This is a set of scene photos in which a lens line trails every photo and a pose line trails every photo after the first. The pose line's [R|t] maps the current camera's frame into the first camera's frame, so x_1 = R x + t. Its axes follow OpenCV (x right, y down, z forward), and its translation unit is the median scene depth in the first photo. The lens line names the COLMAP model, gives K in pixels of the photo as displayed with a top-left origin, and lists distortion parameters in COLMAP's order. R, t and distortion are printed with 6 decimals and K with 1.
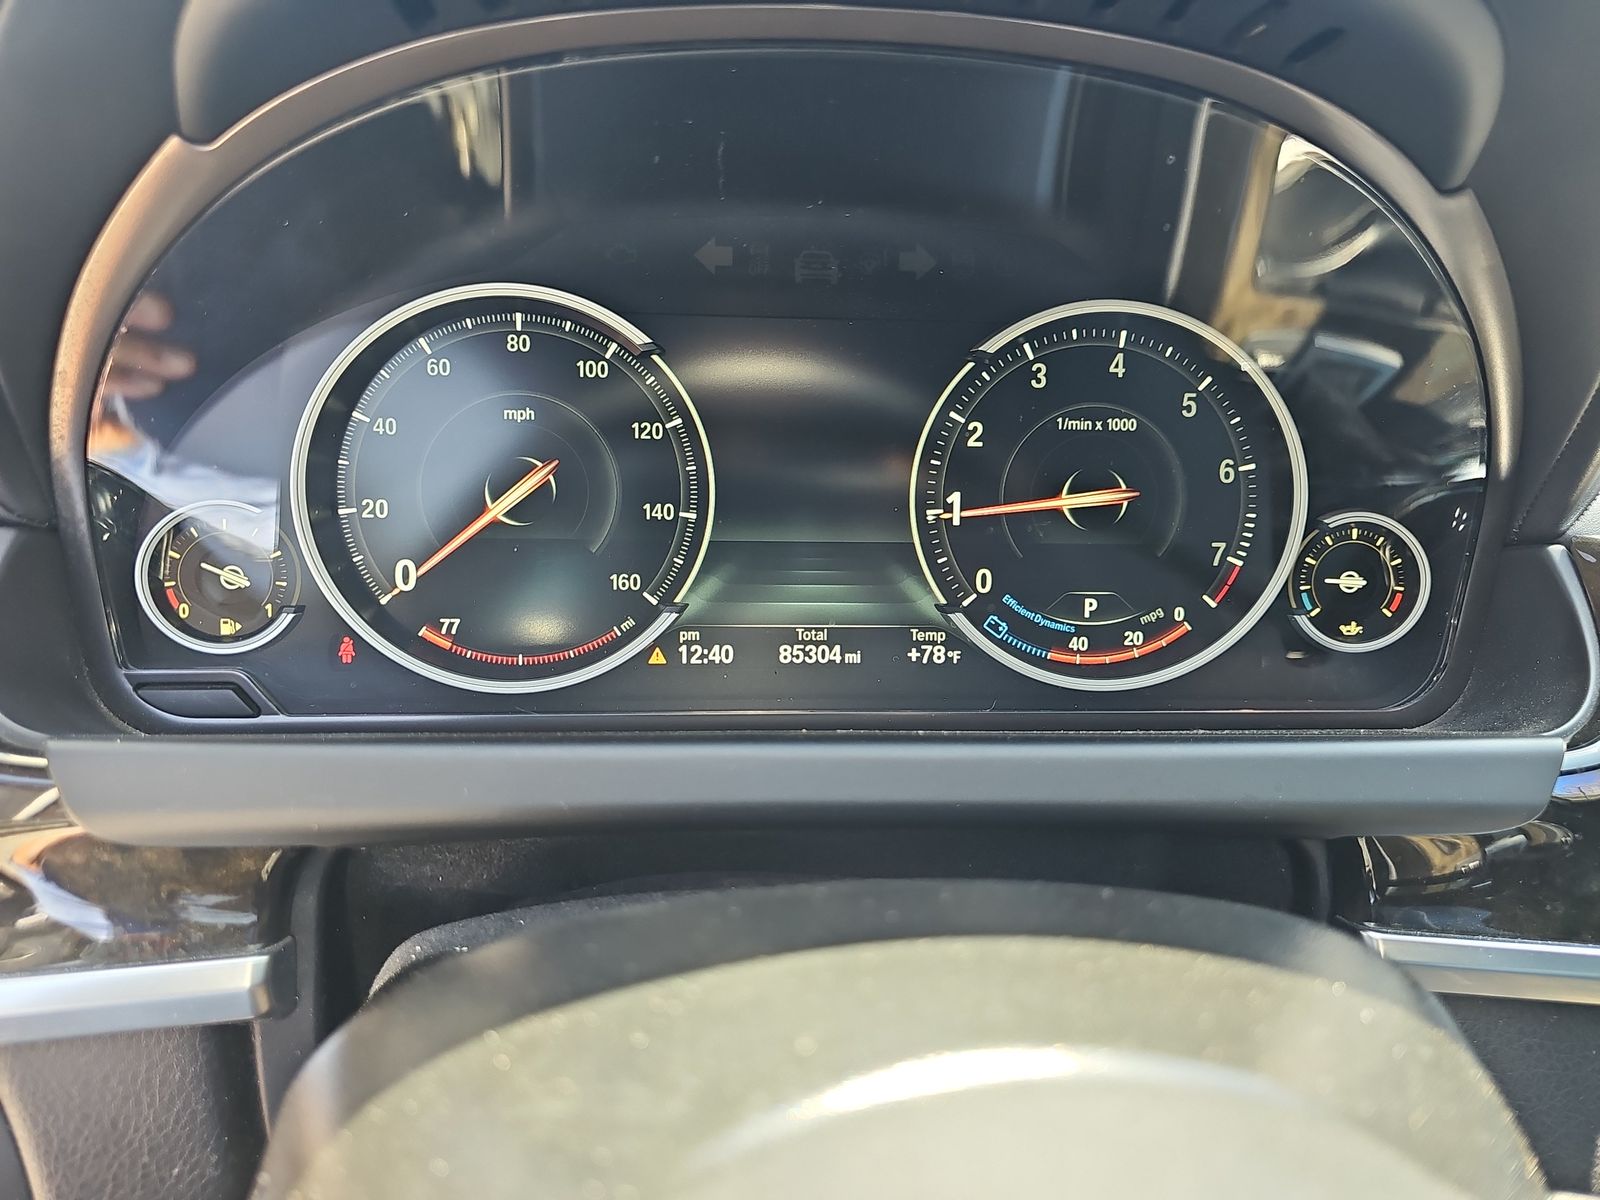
lens RADIAL K [[1066.5, 0, 769.6], [0, 1066.5, 545.5], [0, 0, 1]] dist [0.016527, -0.026795]
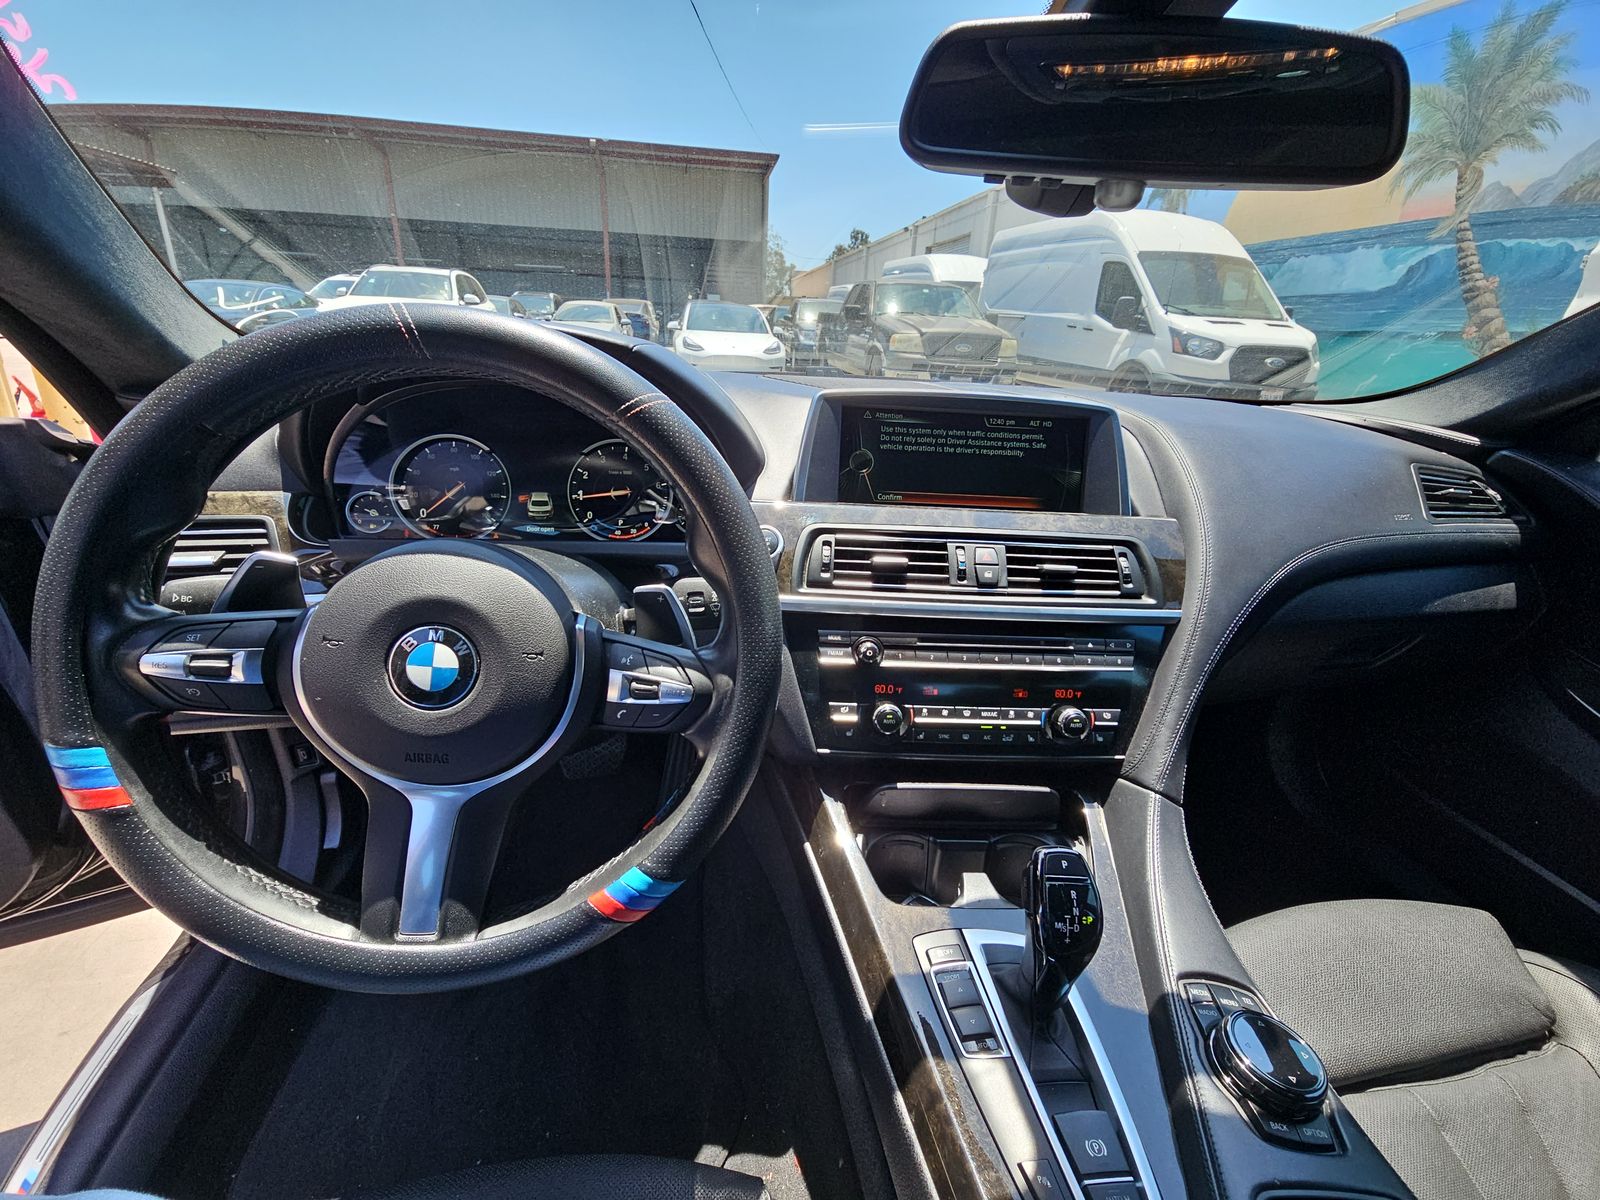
lens RADIAL K [[648.6, 0, 791.9], [0, 648.6, 591.2], [0, 0, 1]] dist [-0.002752, -0.003937]
pose [[0.995781, -0.017598, 0.090062, 0.690576], [0.017220, 0.999839, 0.004973, 0.295812], [-0.090135, -0.003401, 0.995924, -1.284474]]
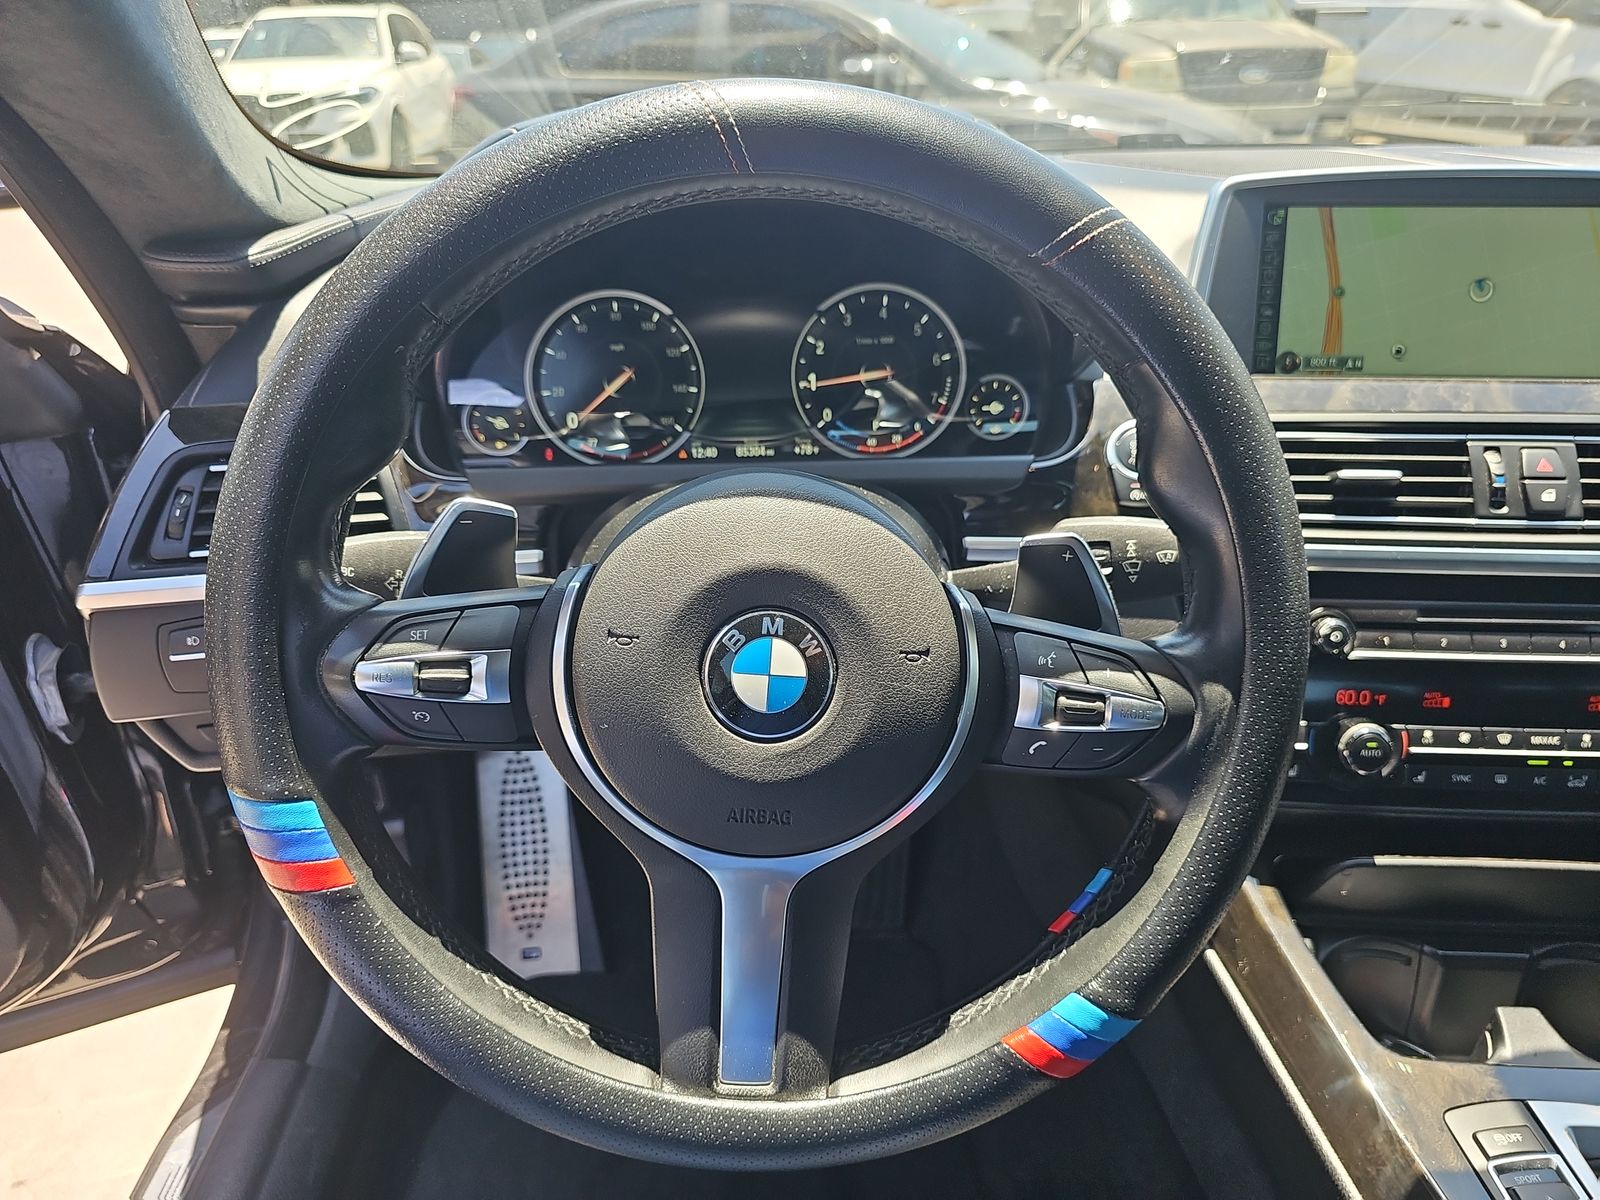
lens RADIAL K [[1066.5, 0, 764.9], [0, 1066.5, 603.2], [0, 0, 1]] dist [0.016527, -0.026795]
pose [[0.998399, -0.037547, -0.042297, 0.151871], [0.040865, 0.995914, 0.080533, 0.242157], [0.039101, -0.082133, 0.995854, -1.263020]]
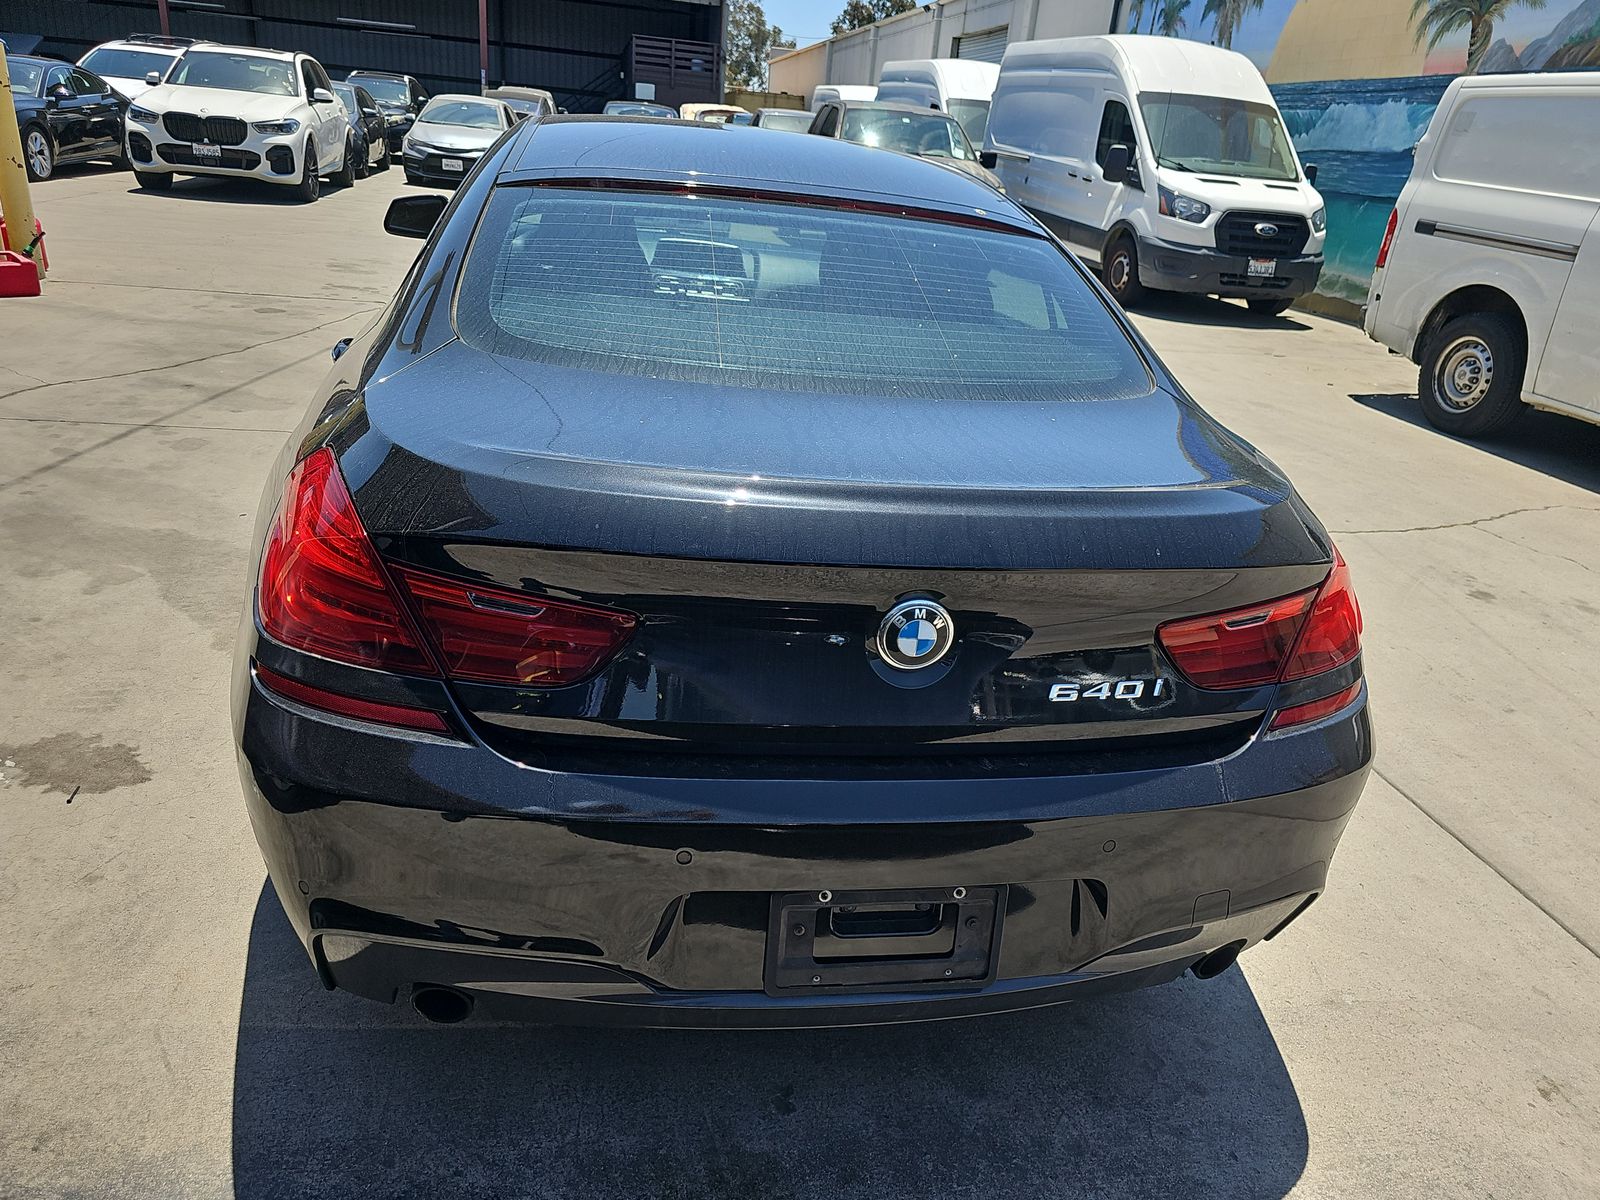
lens RADIAL K [[1066.5, 0, 802.5], [0, 1066.5, 611.0], [0, 0, 1]] dist [0.016527, -0.026795]
pose [[0.991601, 0.011061, 0.128862, 0.843653], [-0.016265, 0.999091, 0.039407, 1.645277], [-0.128309, -0.041172, 0.990879, -5.746567]]
